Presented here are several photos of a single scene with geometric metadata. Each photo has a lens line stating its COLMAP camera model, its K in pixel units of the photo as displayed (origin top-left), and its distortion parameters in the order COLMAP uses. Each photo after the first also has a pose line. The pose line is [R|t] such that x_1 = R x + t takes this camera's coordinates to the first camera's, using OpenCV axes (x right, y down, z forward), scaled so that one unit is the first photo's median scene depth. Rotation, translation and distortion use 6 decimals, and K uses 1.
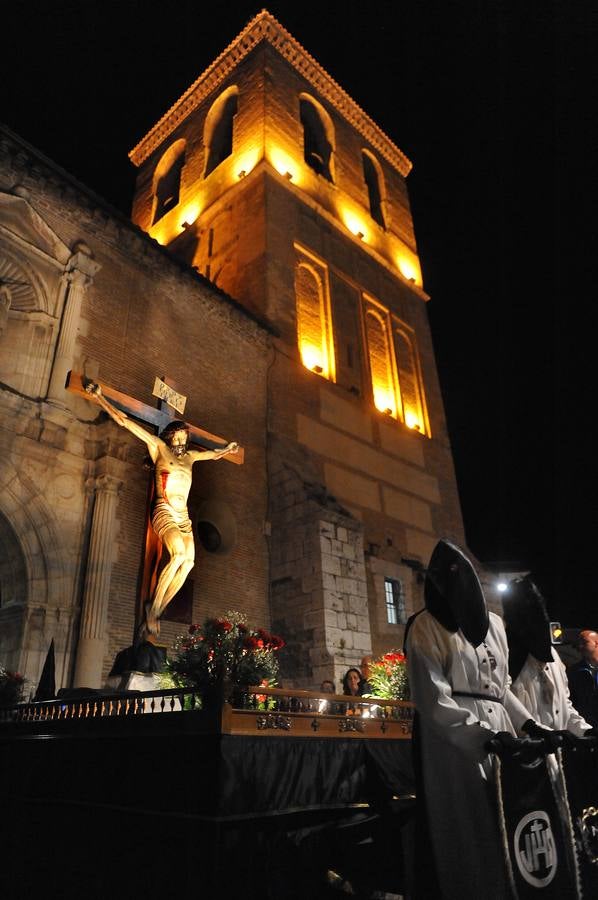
lens RADIAL K [[608.9, 0, 300.5], [0, 608.9, 448.0], [0, 0, 1]] dist [-0.047216, -0.011478]
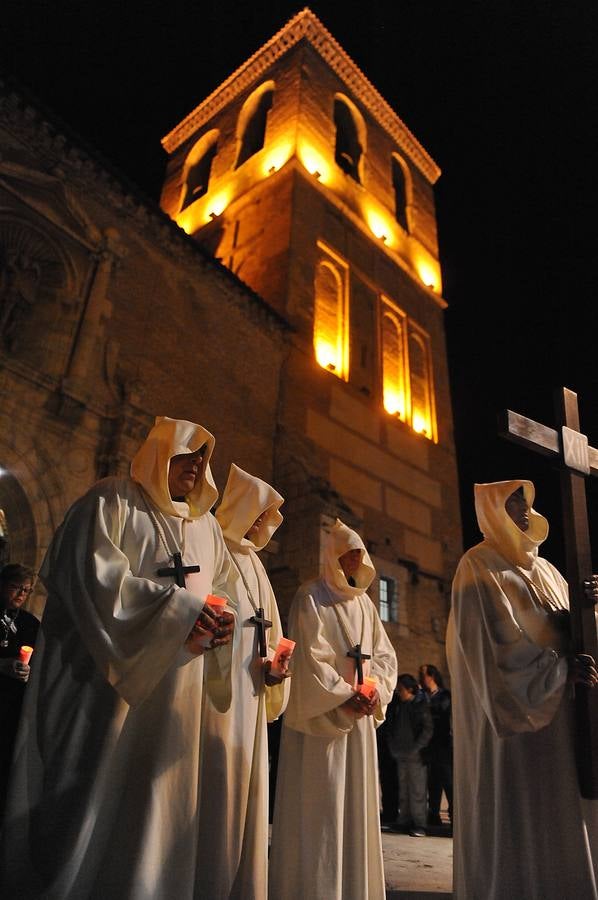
lens RADIAL K [[608.9, 0, 302.9], [0, 608.9, 446.7], [0, 0, 1]] dist [-0.047216, -0.011478]
pose [[0.996825, 0.079196, -0.008246, 0.000263], [-0.079157, 0.996850, 0.004944, 0.002023], [0.008612, -0.004275, 0.999954, -0.016113]]
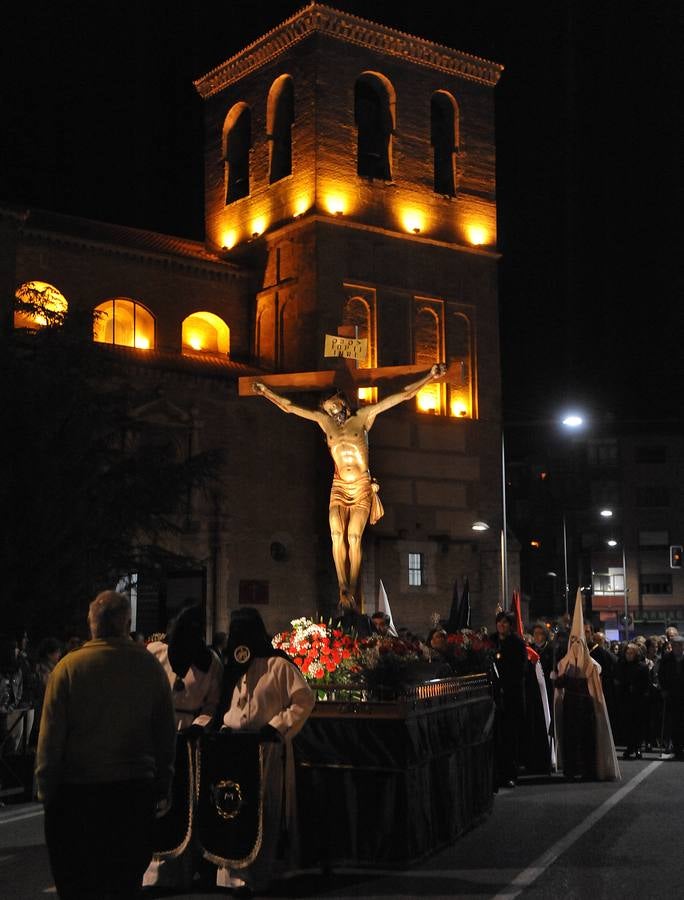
lens RADIAL K [[1339.6, 0, 345.5], [0, 1339.6, 443.1], [0, 0, 1]] dist [0.115461, 0.000000]
pose [[0.983079, 0.001942, -0.183171, 0.441832], [0.055926, 0.949020, 0.310214, -0.790863], [0.174436, -0.315209, 0.932853, -1.457578]]
